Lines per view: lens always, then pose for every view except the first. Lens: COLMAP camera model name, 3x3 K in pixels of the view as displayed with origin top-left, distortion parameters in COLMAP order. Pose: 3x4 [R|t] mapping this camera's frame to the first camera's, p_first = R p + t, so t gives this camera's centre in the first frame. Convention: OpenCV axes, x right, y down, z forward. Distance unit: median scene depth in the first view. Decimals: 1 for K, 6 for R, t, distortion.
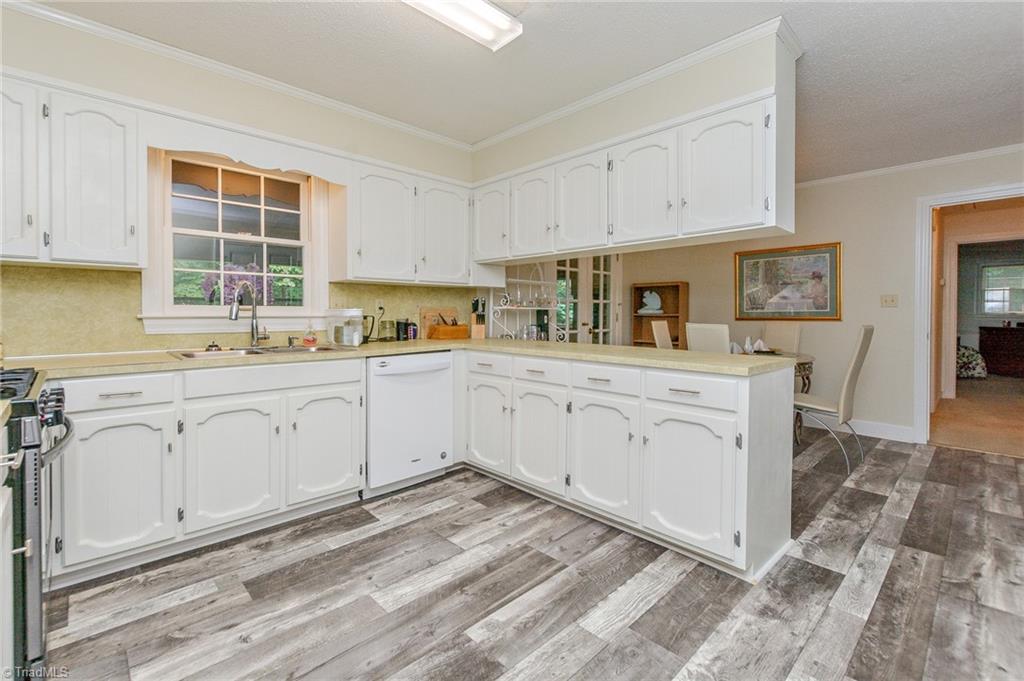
lens RADIAL K [[452.9, 0, 501.8], [0, 452.9, 315.7], [0, 0, 1]] dist [0.006745, -0.001433]
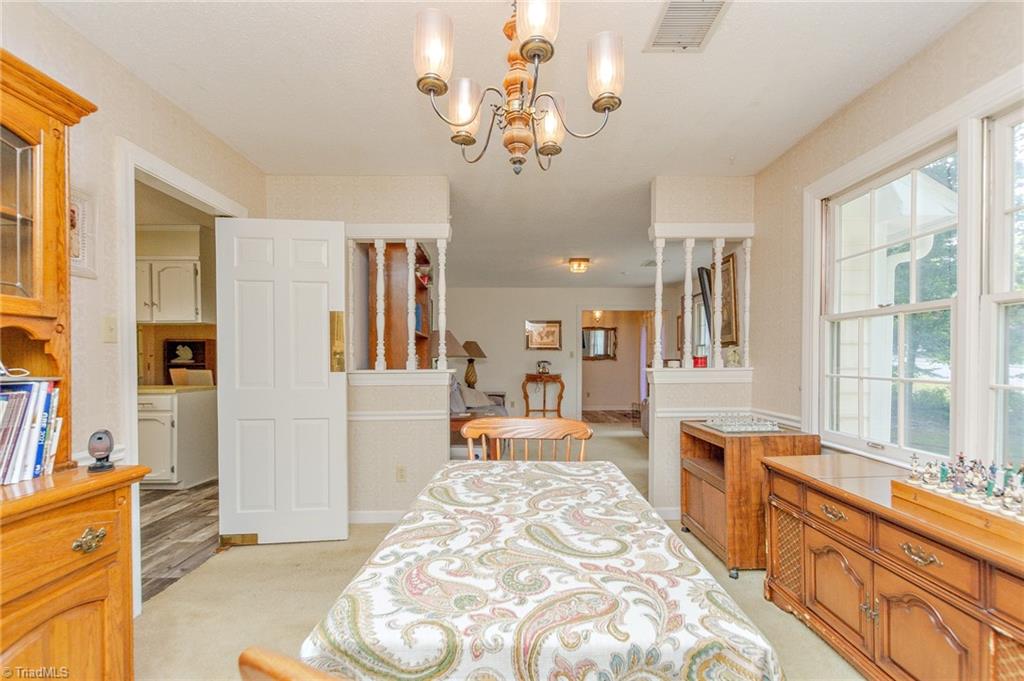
lens RADIAL K [[452.9, 0, 522.7], [0, 452.9, 364.9], [0, 0, 1]] dist [0.006745, -0.001433]
pose [[0.660271, -0.013360, 0.750909, 0.001665], [0.008528, 0.999911, 0.010292, -0.011617], [-0.750979, -0.000392, 0.660326, -1.500996]]
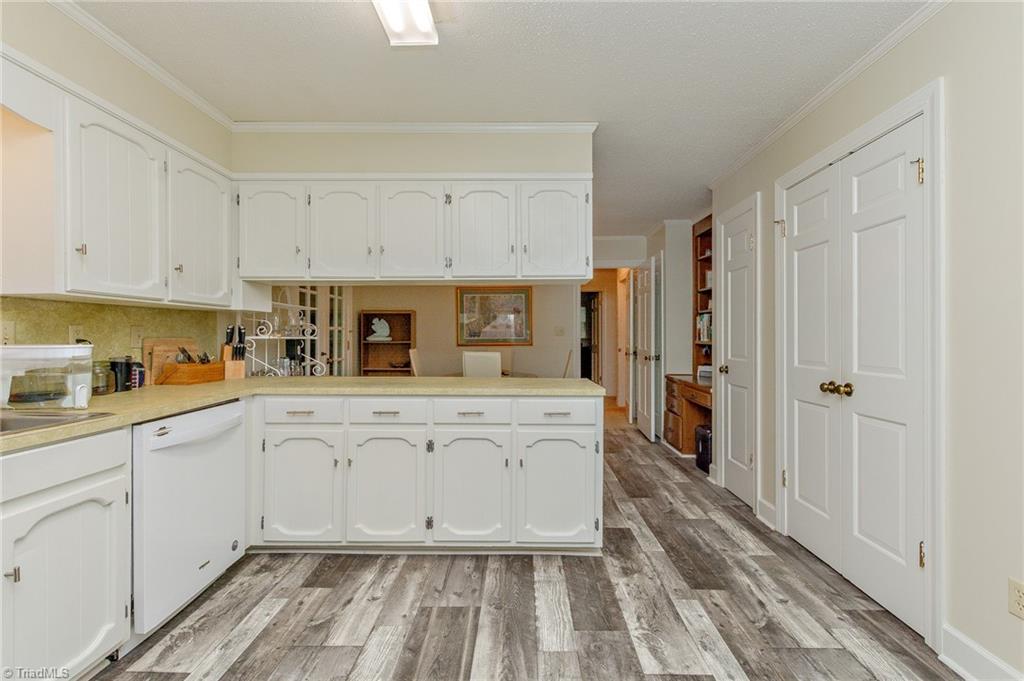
lens RADIAL K [[452.9, 0, 514.0], [0, 452.9, 334.4], [0, 0, 1]] dist [0.006745, -0.001433]
pose [[0.694143, -0.000465, 0.719837, -0.496504], [0.005862, 0.999970, -0.005006, -0.032151], [-0.719814, 0.007695, 0.694125, 0.253731]]
